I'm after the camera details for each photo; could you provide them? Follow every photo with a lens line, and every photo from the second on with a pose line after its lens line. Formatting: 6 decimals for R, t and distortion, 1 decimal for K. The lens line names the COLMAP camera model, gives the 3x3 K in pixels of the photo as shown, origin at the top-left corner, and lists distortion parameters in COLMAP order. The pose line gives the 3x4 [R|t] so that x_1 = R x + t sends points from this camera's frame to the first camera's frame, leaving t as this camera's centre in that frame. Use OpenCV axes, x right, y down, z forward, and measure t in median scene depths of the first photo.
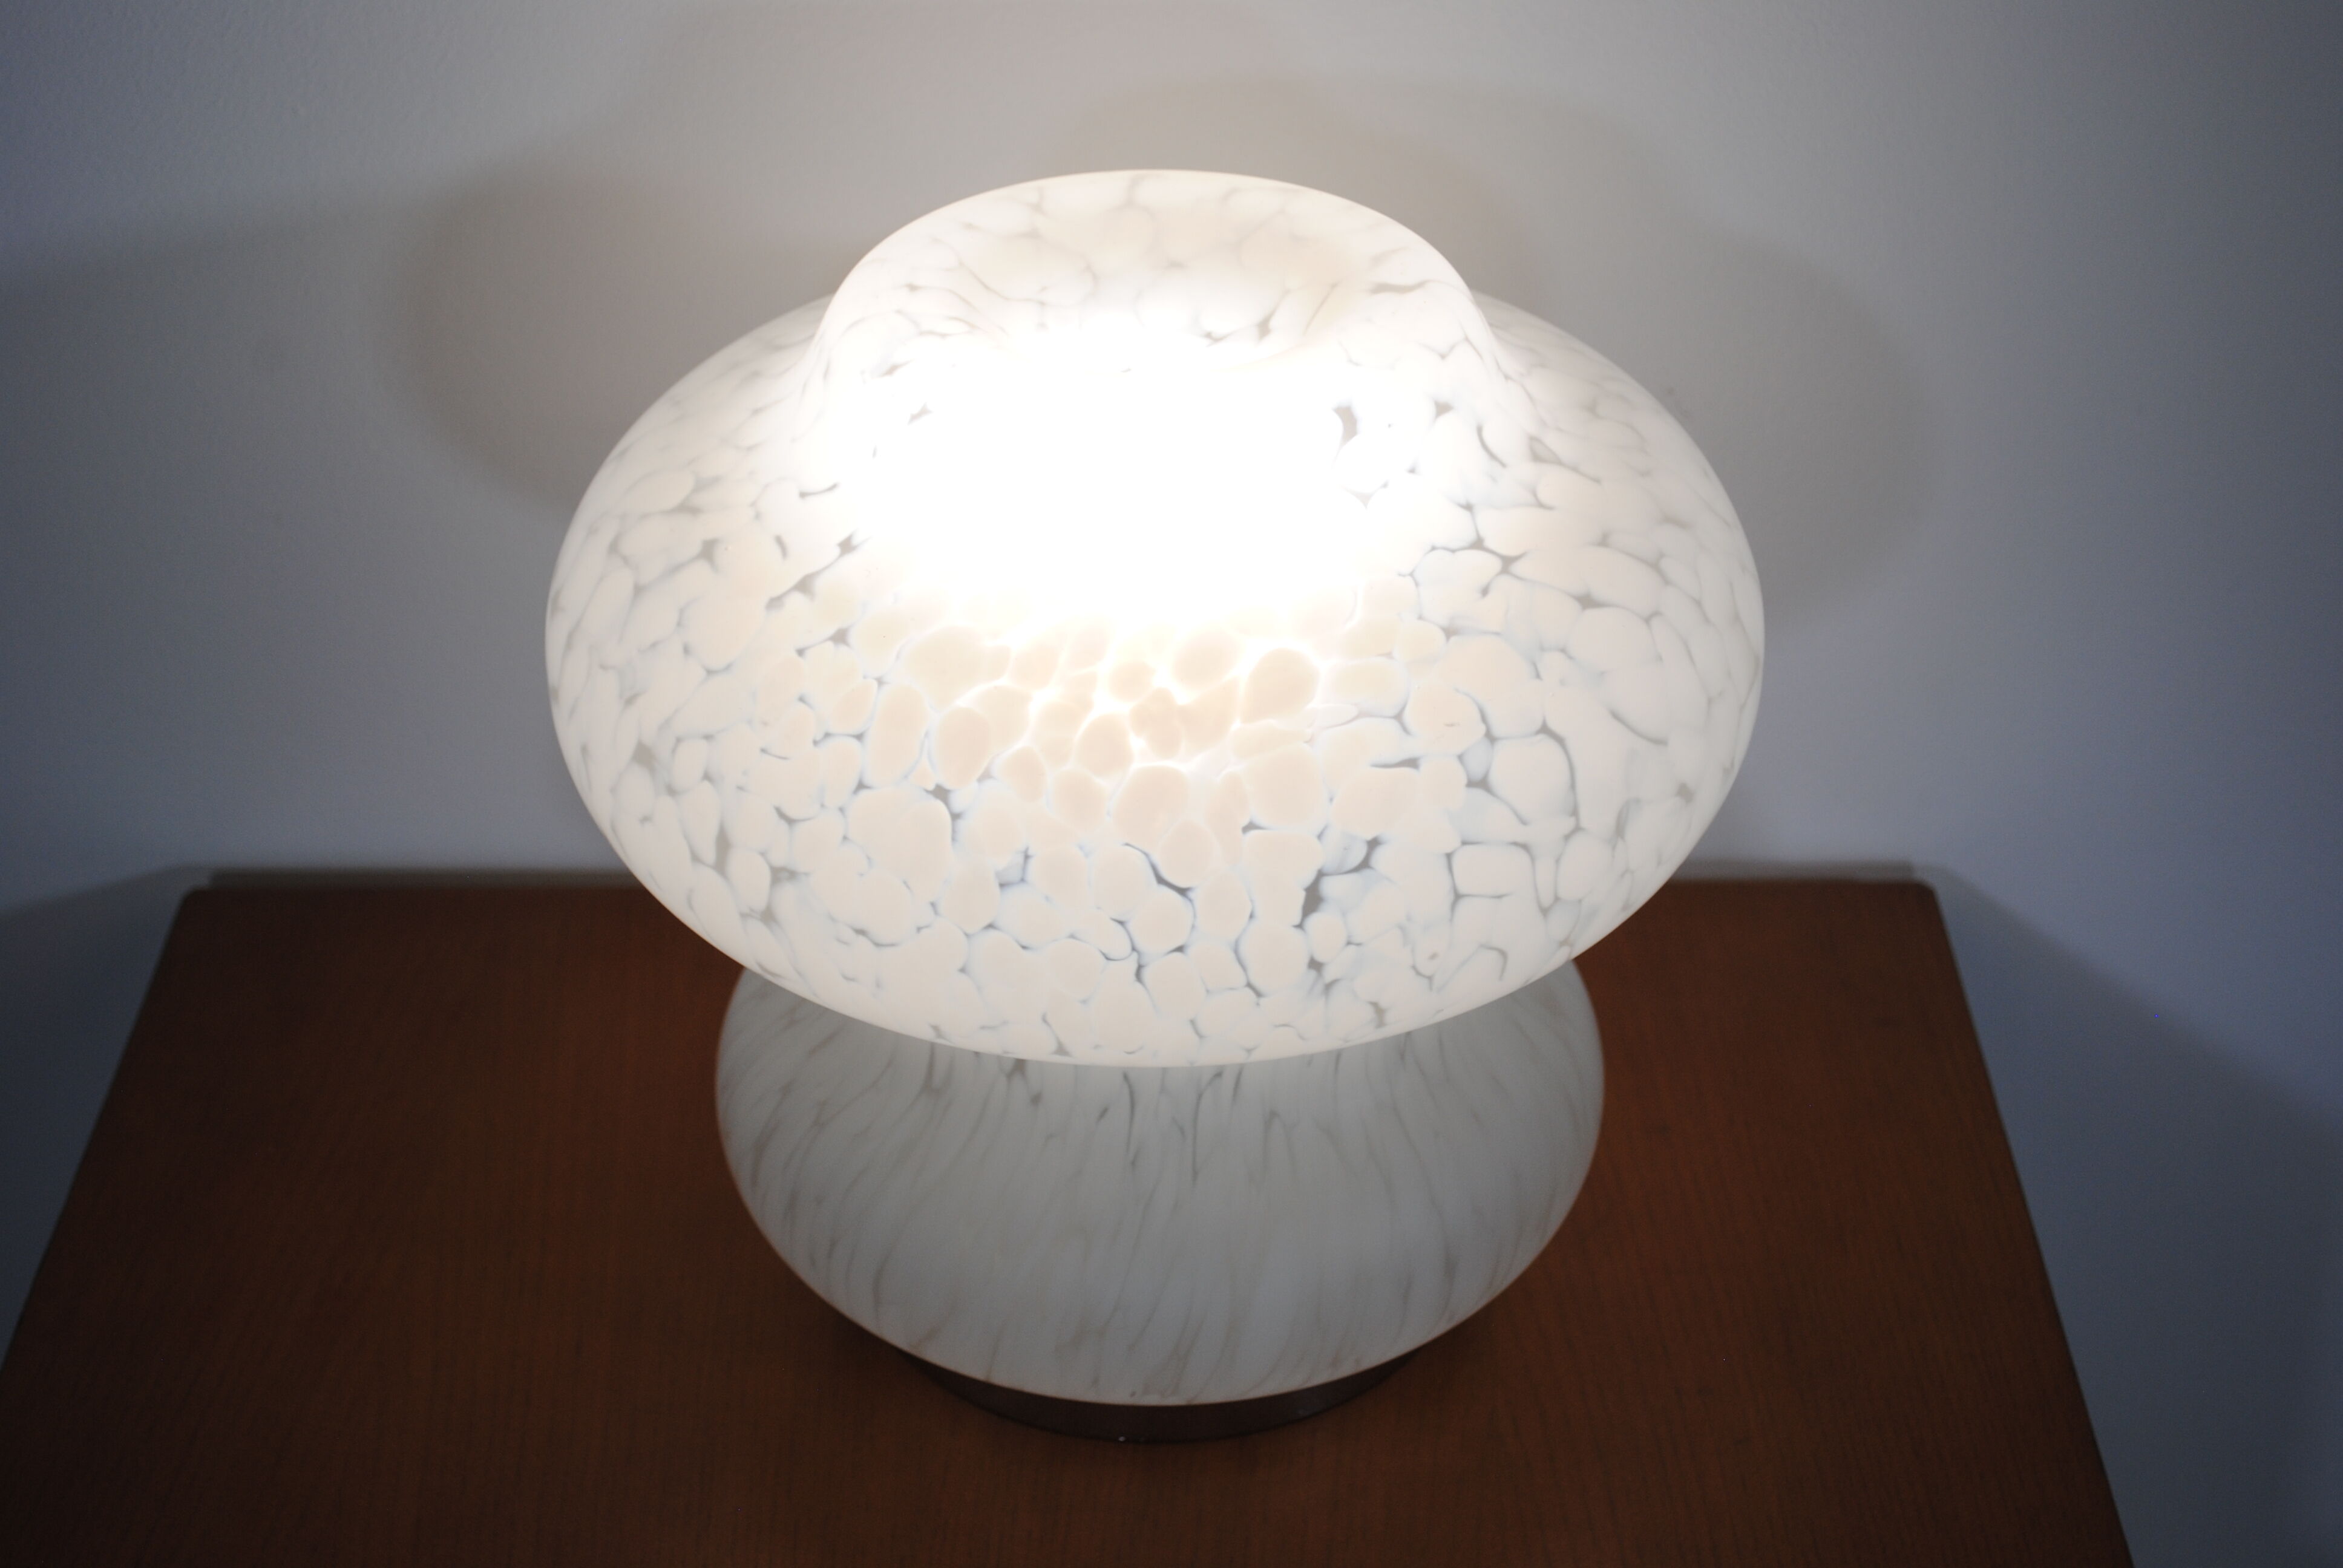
lens RADIAL K [[4325.8, 0, 1171.5], [0, 4325.8, 784.0], [0, 0, 1]] dist [0.037941, -0.058377]
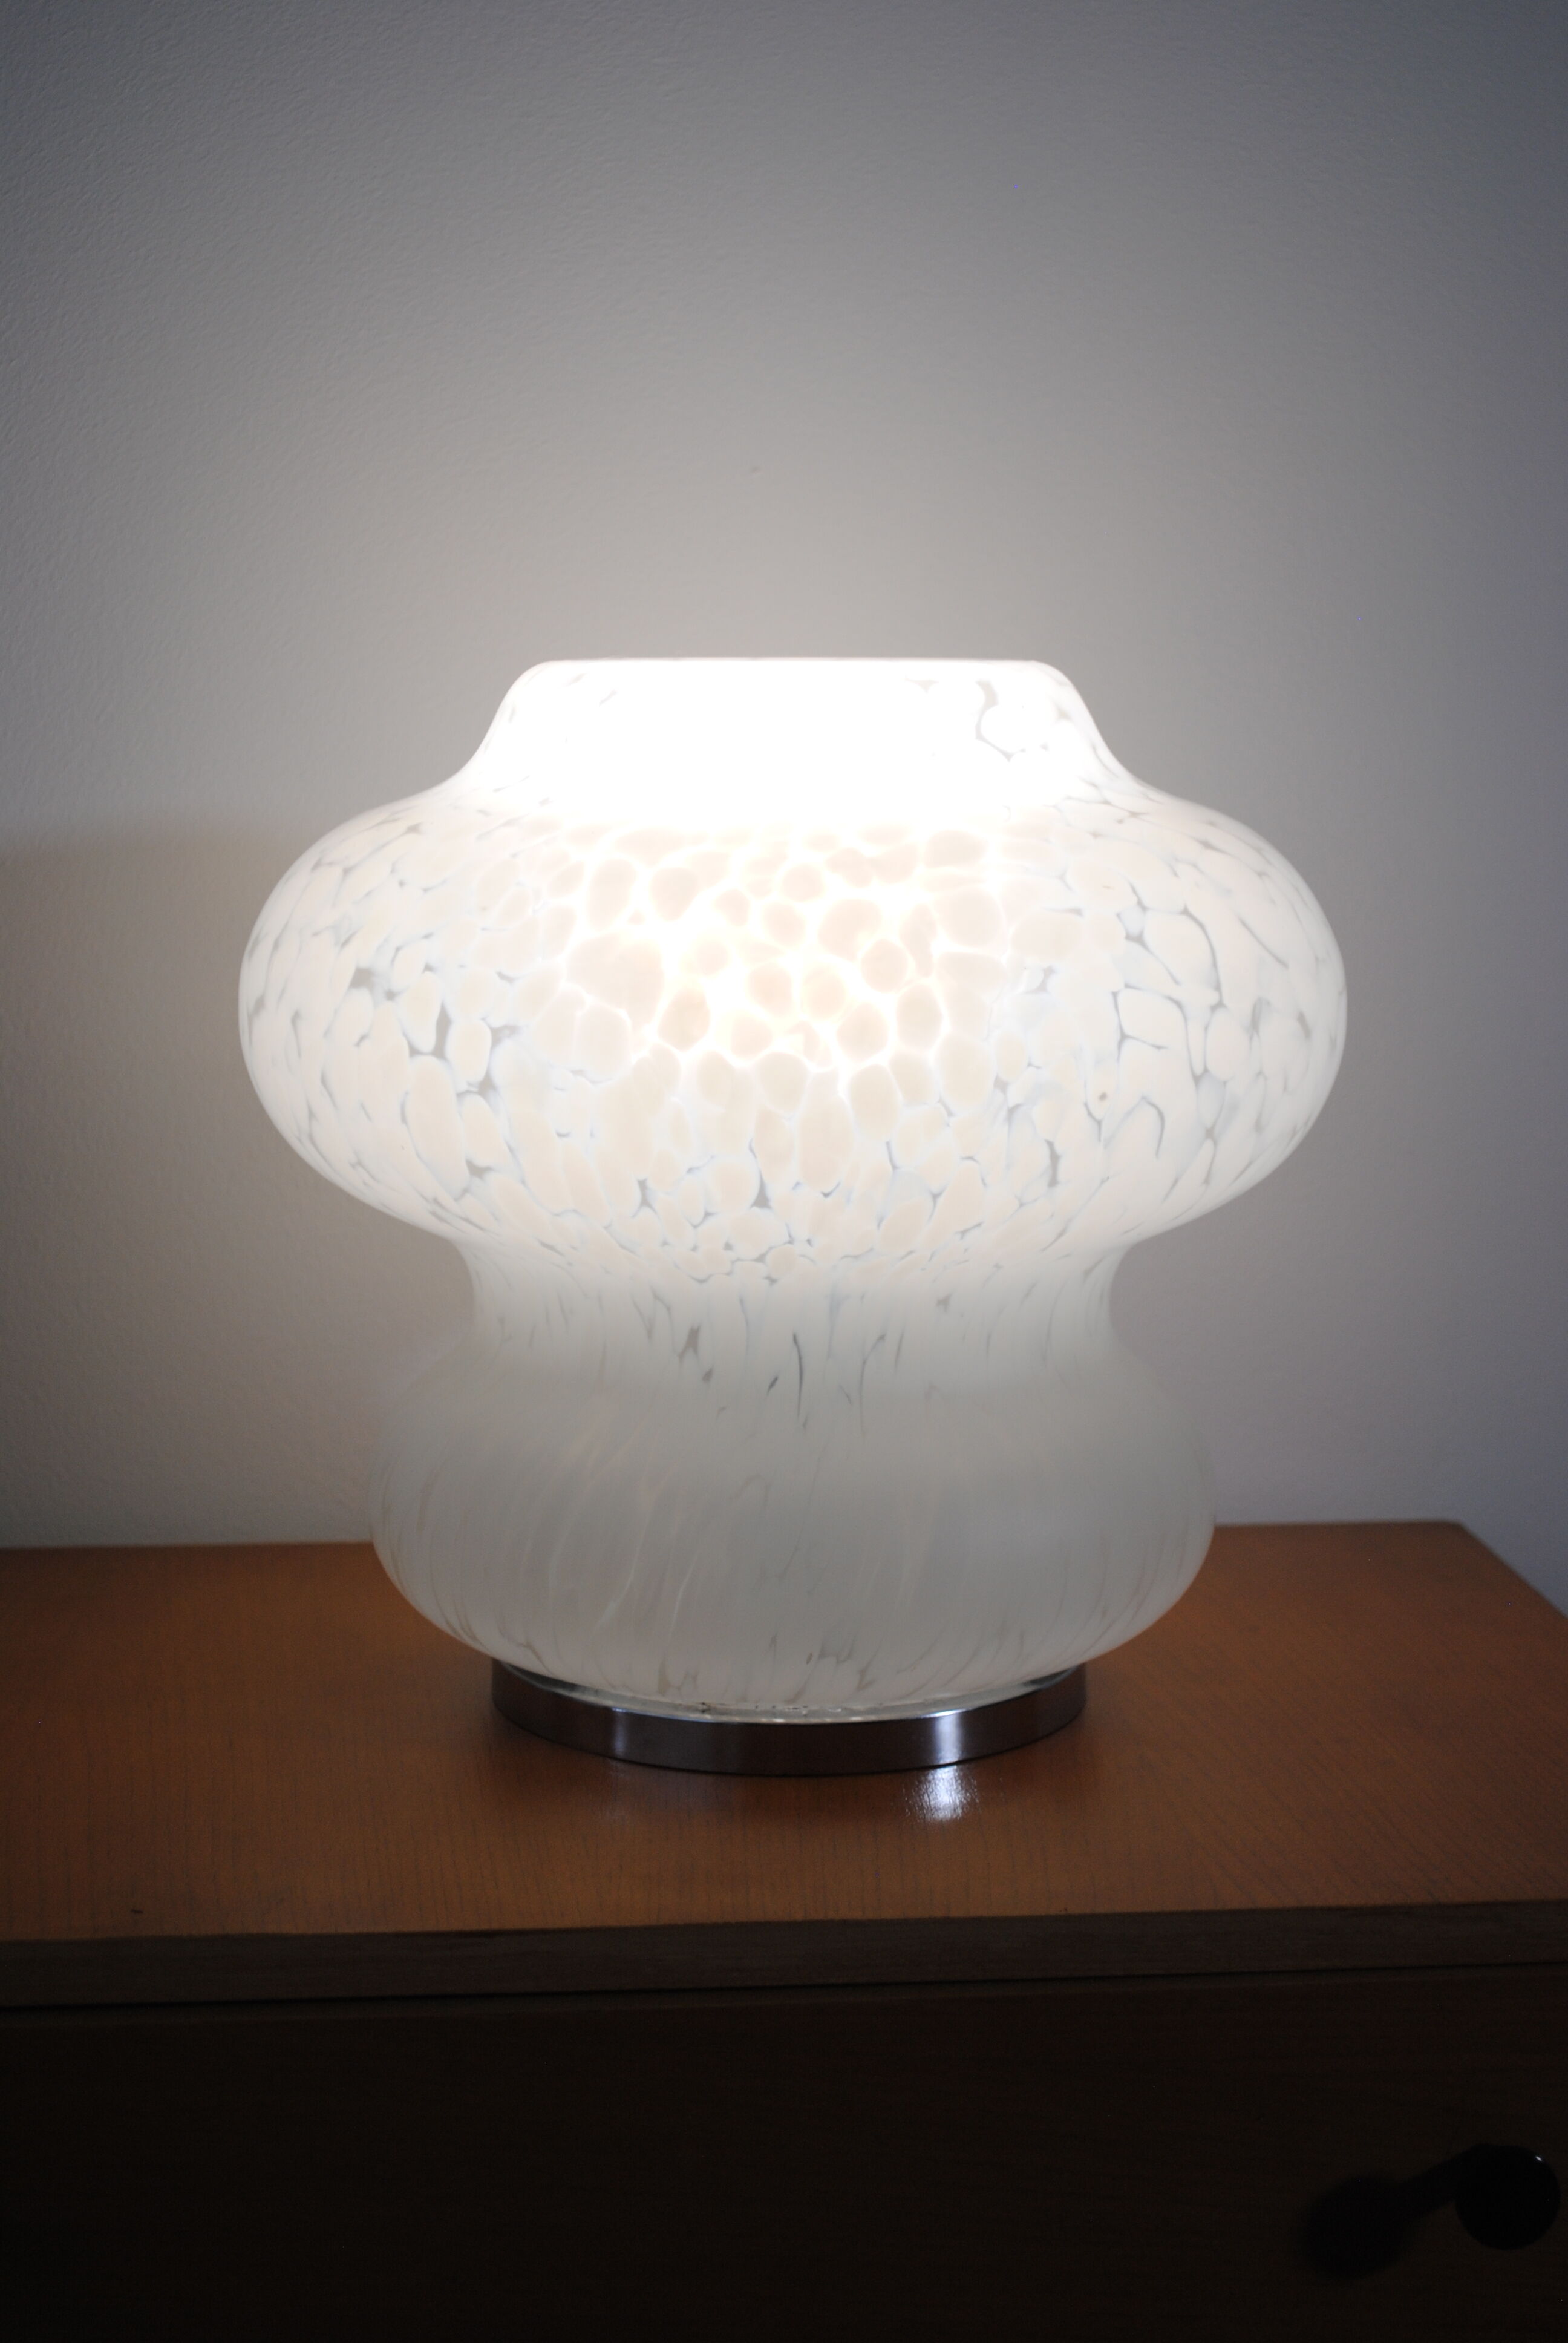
lens RADIAL K [[4163.8, 0, 709.1], [0, 4163.8, 1177.2], [0, 0, 1]] dist [0.028446, 0.086262]
pose [[0.996686, -0.004610, 0.081209, -0.119741], [0.036845, 0.915676, -0.400226, 0.460009], [-0.072516, 0.401892, 0.912811, 0.058272]]
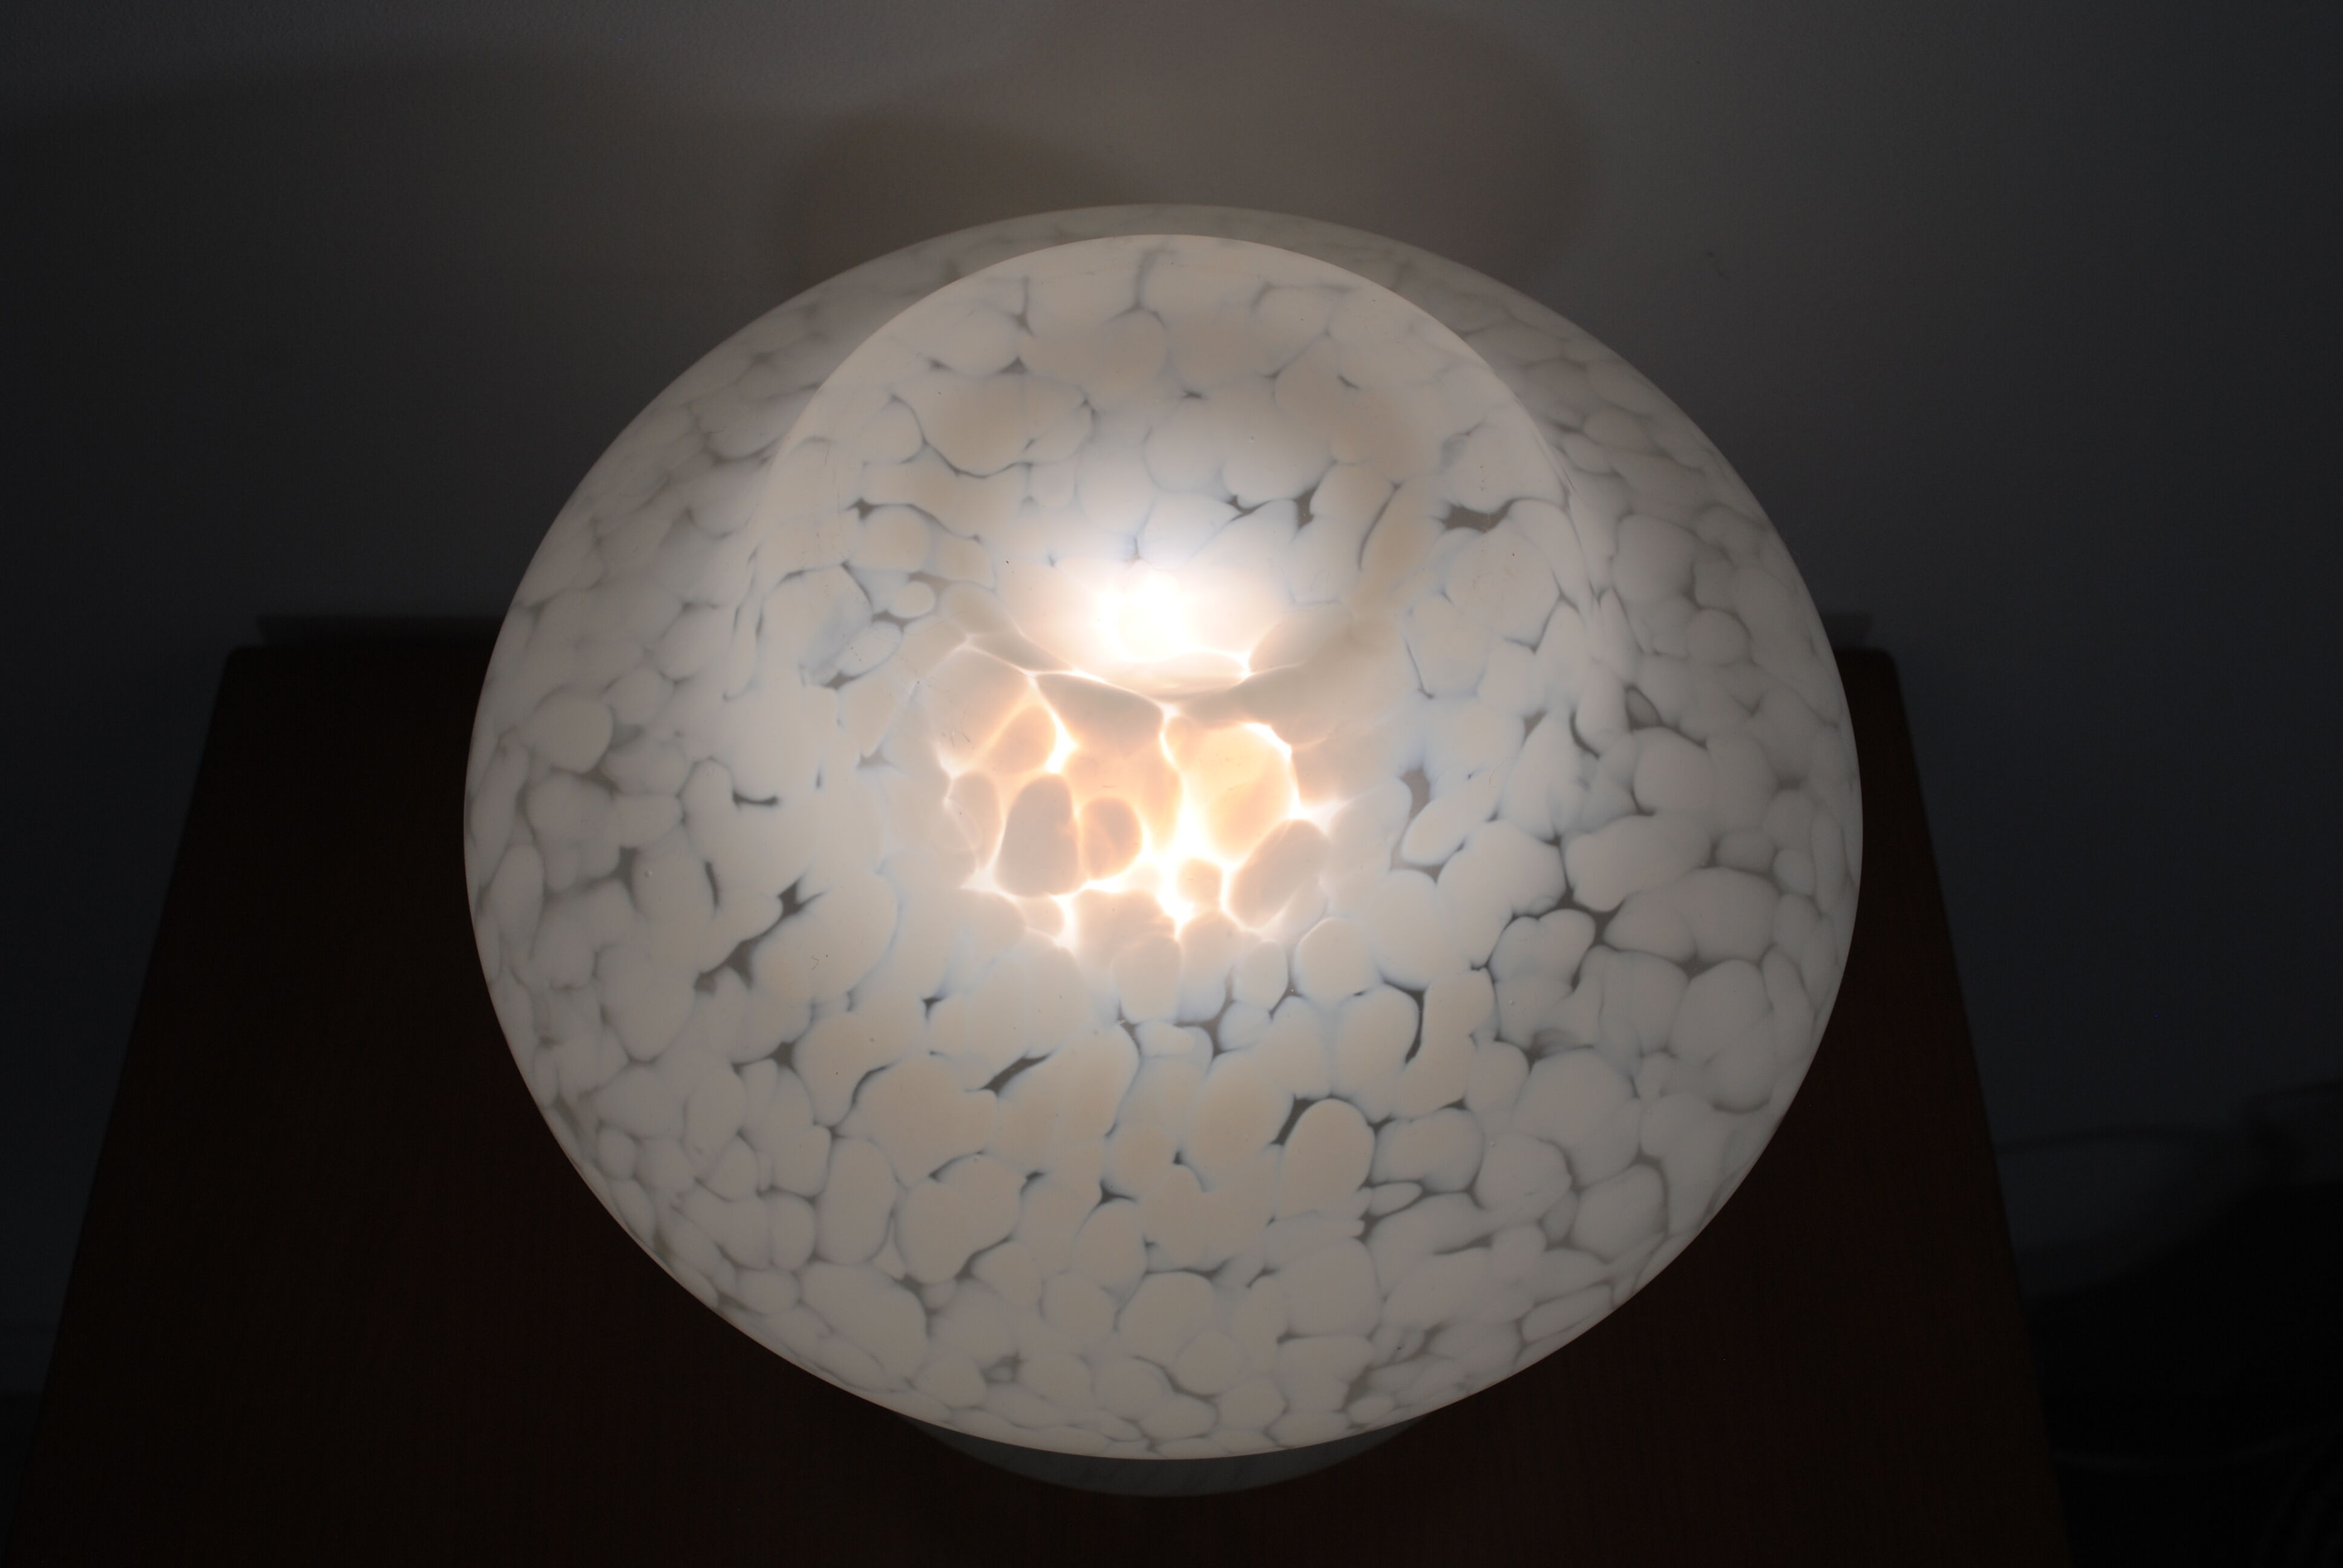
lens RADIAL K [[2467.0, 0, 1171.5], [0, 2467.0, 784.0], [0, 0, 1]] dist [-0.024810, -0.009233]
pose [[0.999928, 0.001617, 0.011856, -0.009143], [-0.006614, 0.900353, 0.435109, -0.274848], [-0.009971, -0.435156, 0.900300, 0.589330]]
